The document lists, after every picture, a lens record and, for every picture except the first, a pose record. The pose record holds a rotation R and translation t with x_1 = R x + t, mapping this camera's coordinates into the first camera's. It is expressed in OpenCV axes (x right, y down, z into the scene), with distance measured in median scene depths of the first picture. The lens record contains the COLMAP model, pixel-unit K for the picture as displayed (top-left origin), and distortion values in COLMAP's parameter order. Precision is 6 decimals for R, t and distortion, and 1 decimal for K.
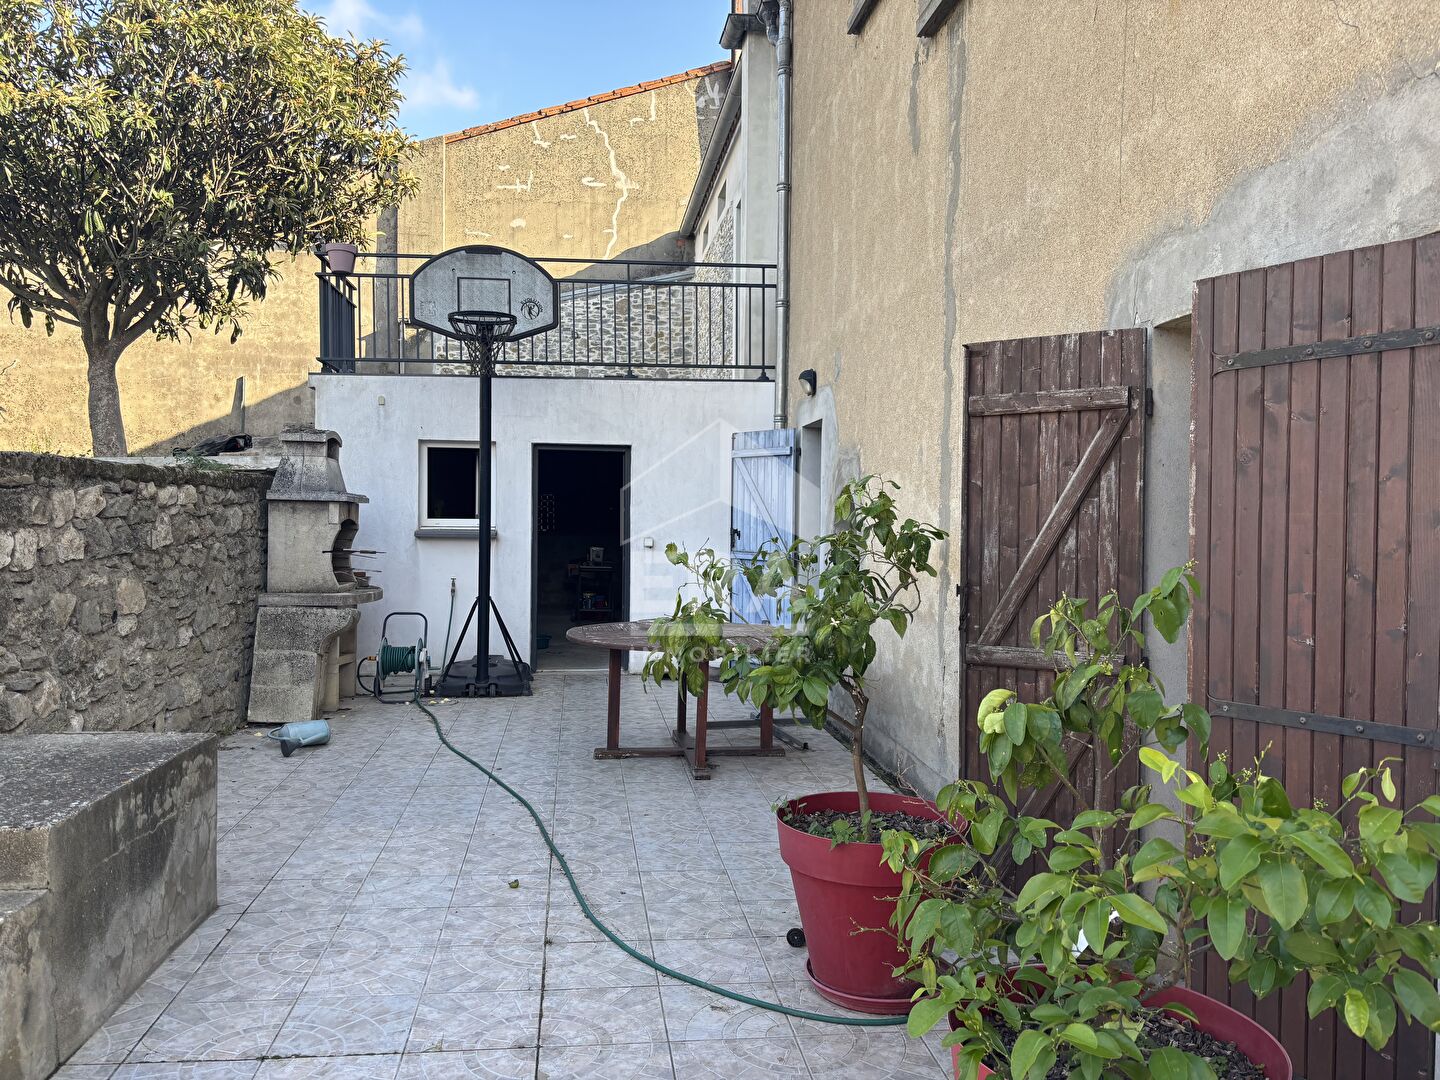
lens RADIAL K [[1088.5, 0, 718.3], [0, 1088.5, 548.9], [0, 0, 1]] dist [0.055676, -0.073663]
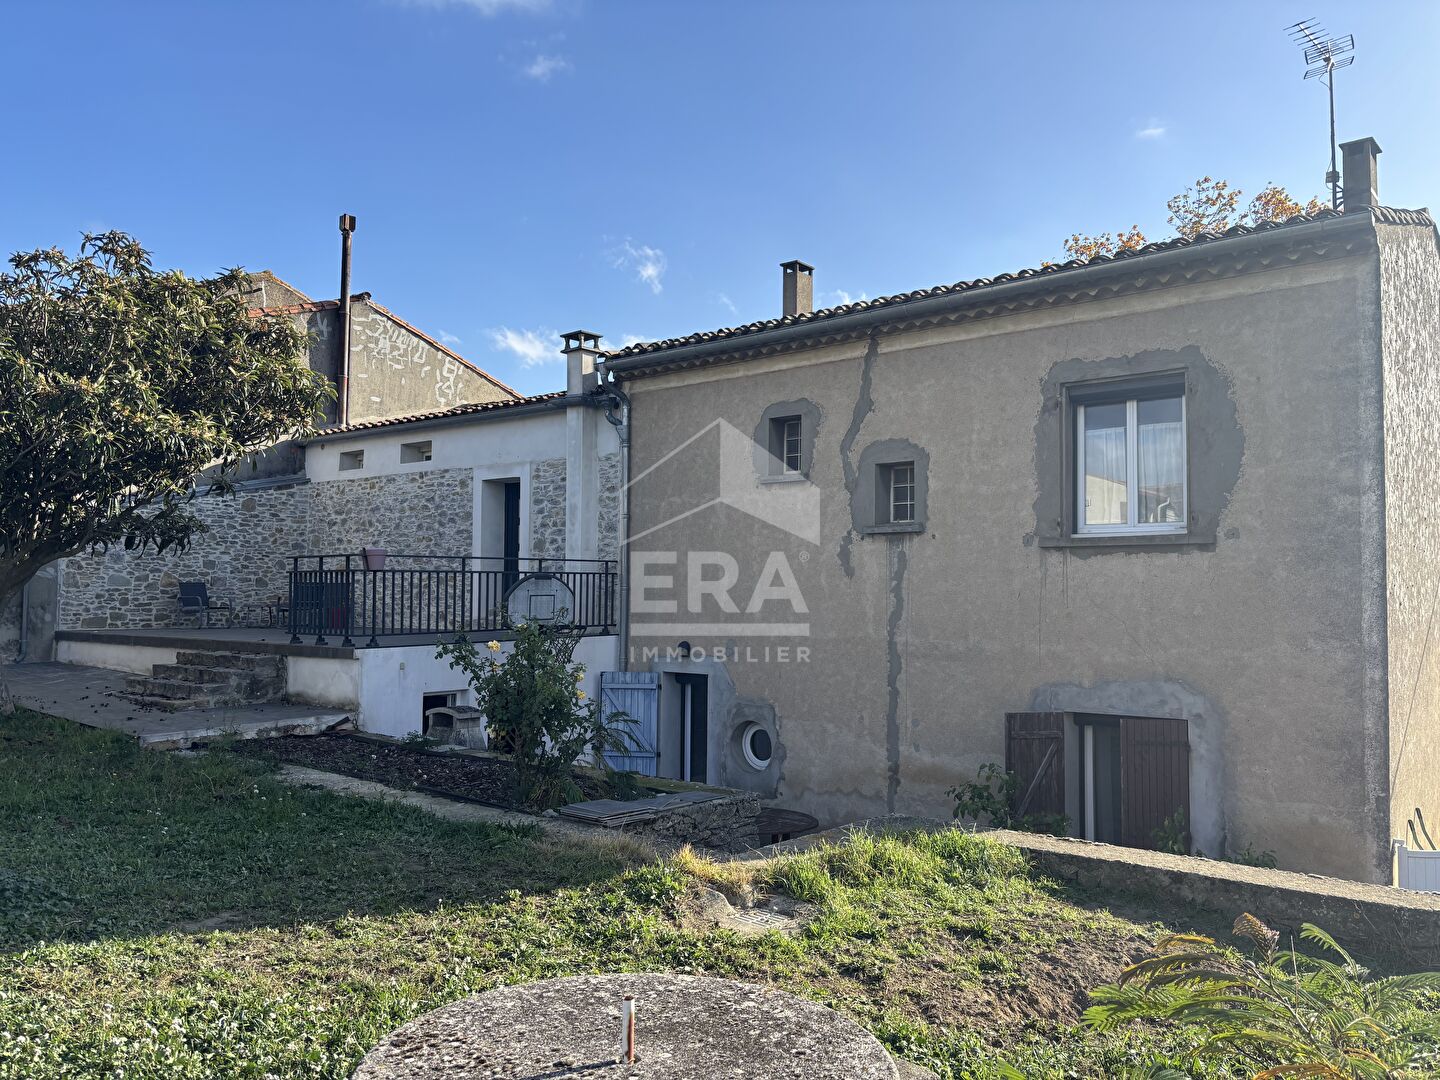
lens RADIAL K [[1088.5, 0, 718.3], [0, 1088.5, 548.9], [0, 0, 1]] dist [0.055676, -0.073663]
pose [[0.728317, 0.022625, 0.684867, -1.138078], [0.023150, 0.998072, -0.057591, -0.231244], [-0.684850, 0.057799, 0.726388, -0.295499]]
